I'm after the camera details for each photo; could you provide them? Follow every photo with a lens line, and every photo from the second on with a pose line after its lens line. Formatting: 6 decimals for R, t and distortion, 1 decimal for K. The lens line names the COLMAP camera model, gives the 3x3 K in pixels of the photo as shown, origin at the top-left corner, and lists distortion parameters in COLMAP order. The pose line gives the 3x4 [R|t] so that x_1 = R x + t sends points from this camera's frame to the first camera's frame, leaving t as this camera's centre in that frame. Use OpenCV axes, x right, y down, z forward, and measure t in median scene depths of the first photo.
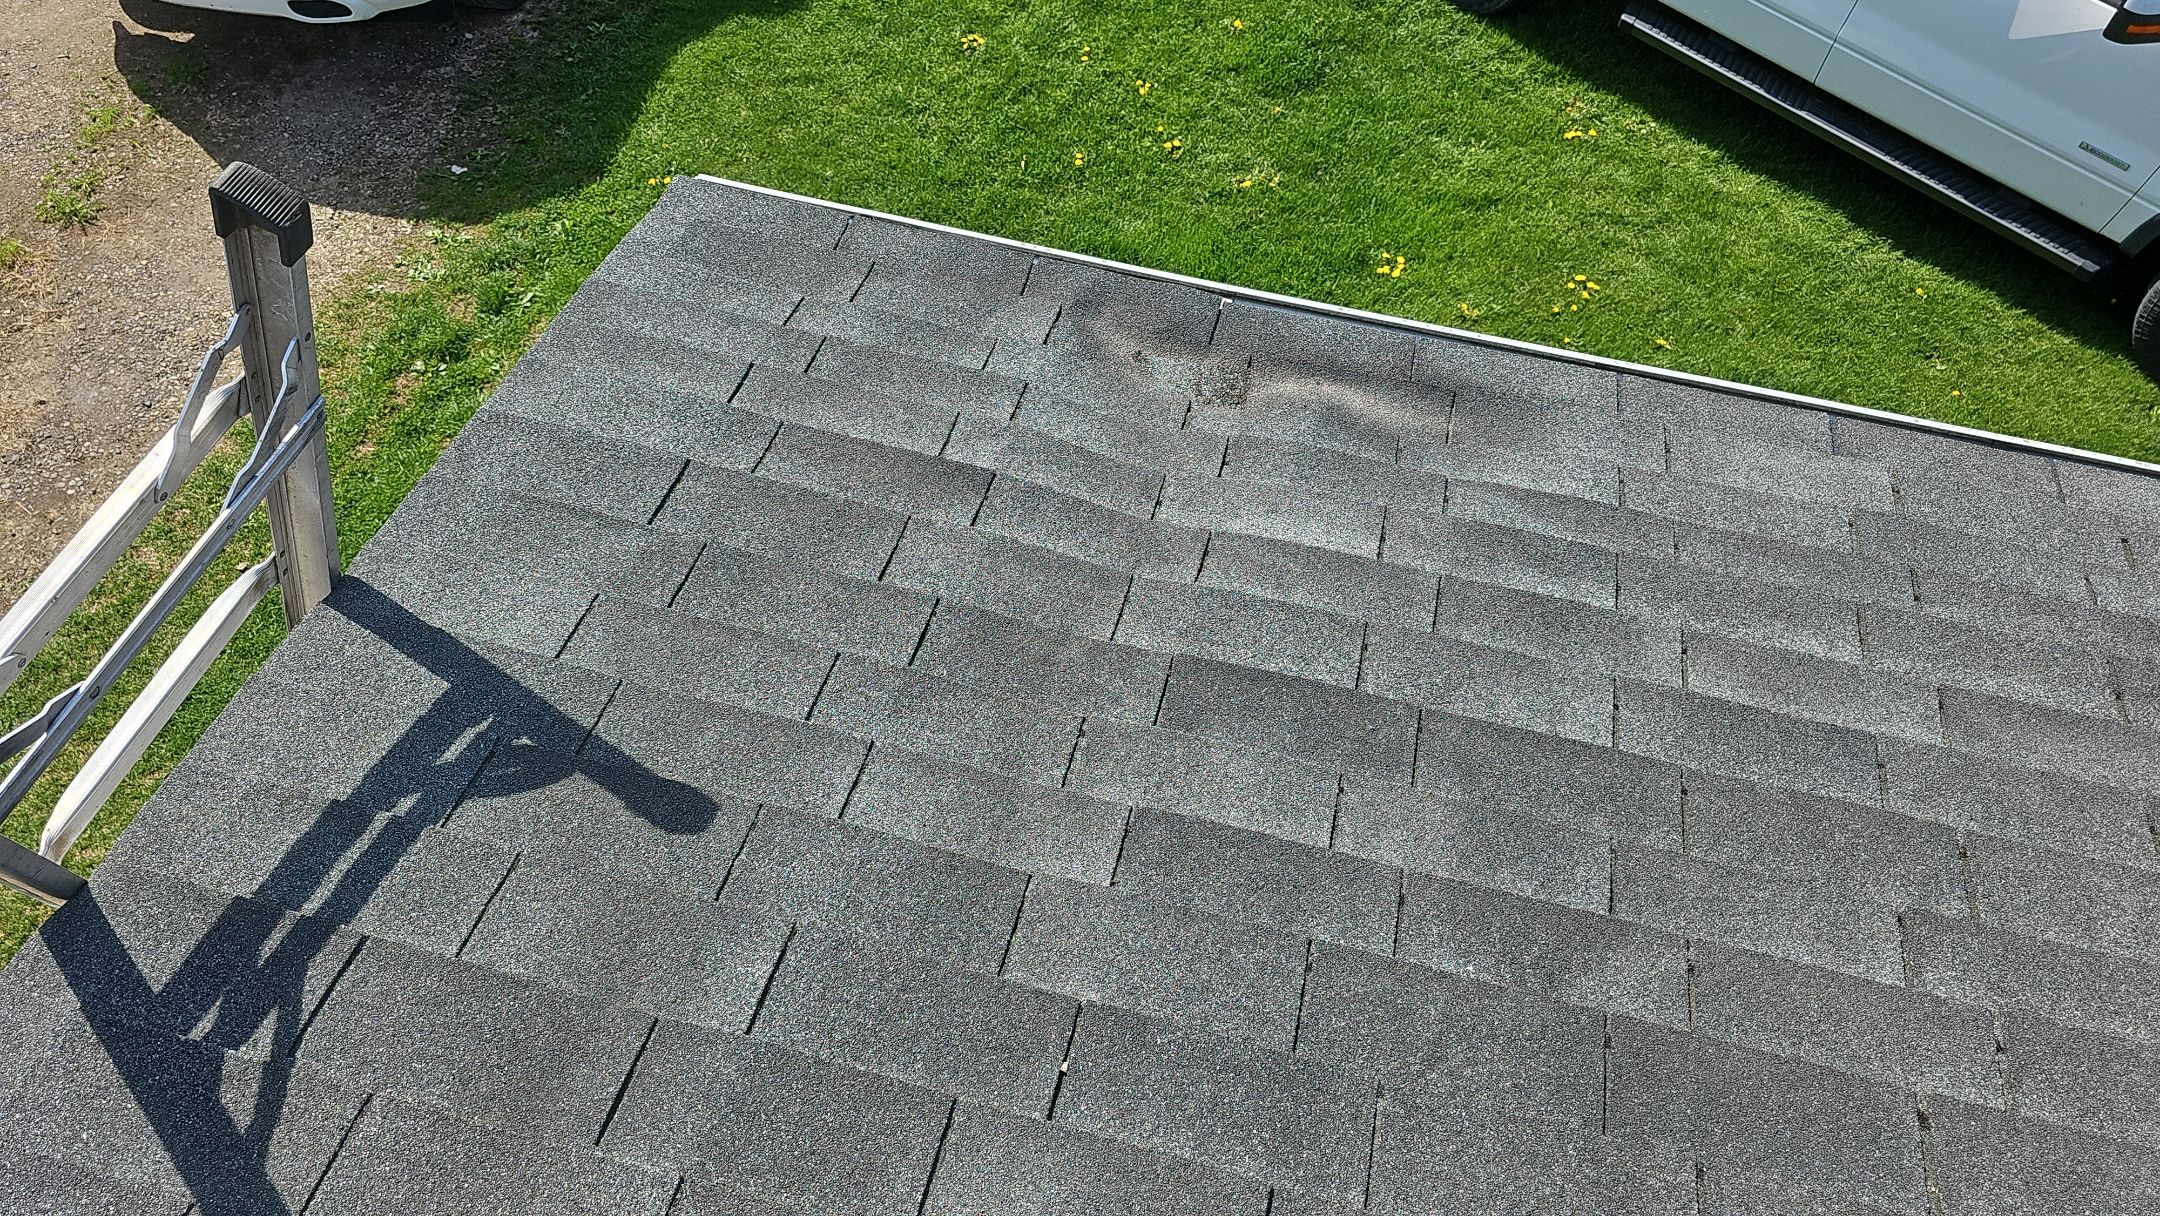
lens RADIAL K [[1464.2, 0, 1078.4], [0, 1464.2, 640.9], [0, 0, 1]] dist [0.089853, -0.098435]
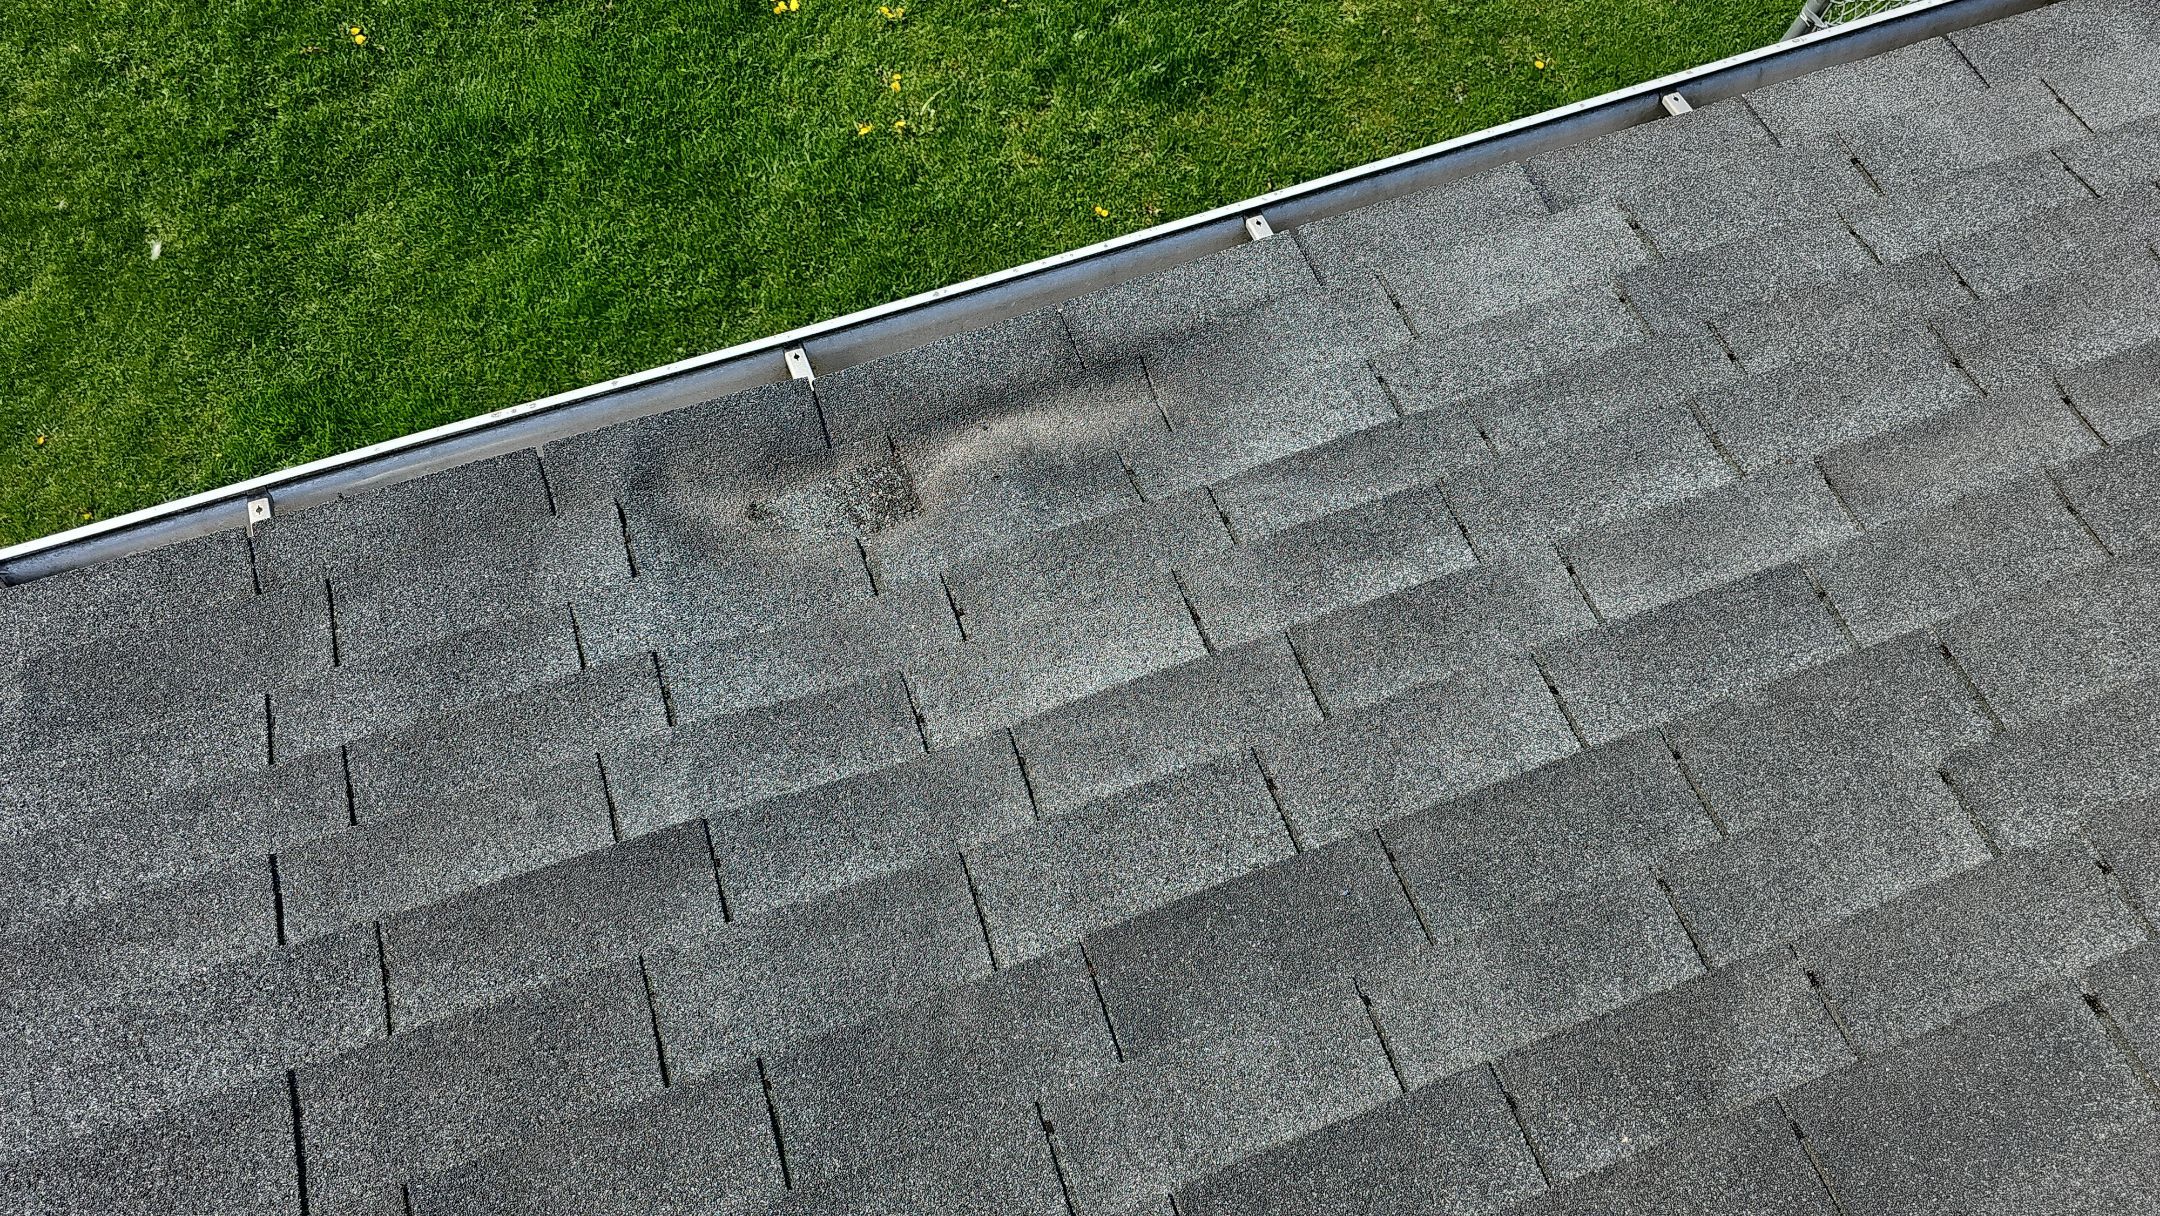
lens RADIAL K [[1436.2, 0, 1080.0], [0, 1436.2, 608.0], [0, 0, 1]] dist [0.055274, -0.051489]
pose [[0.825396, -0.528988, 0.197214, 0.009548], [0.466795, 0.835949, 0.288601, -0.322010], [-0.317528, -0.146152, 0.936918, 0.309079]]
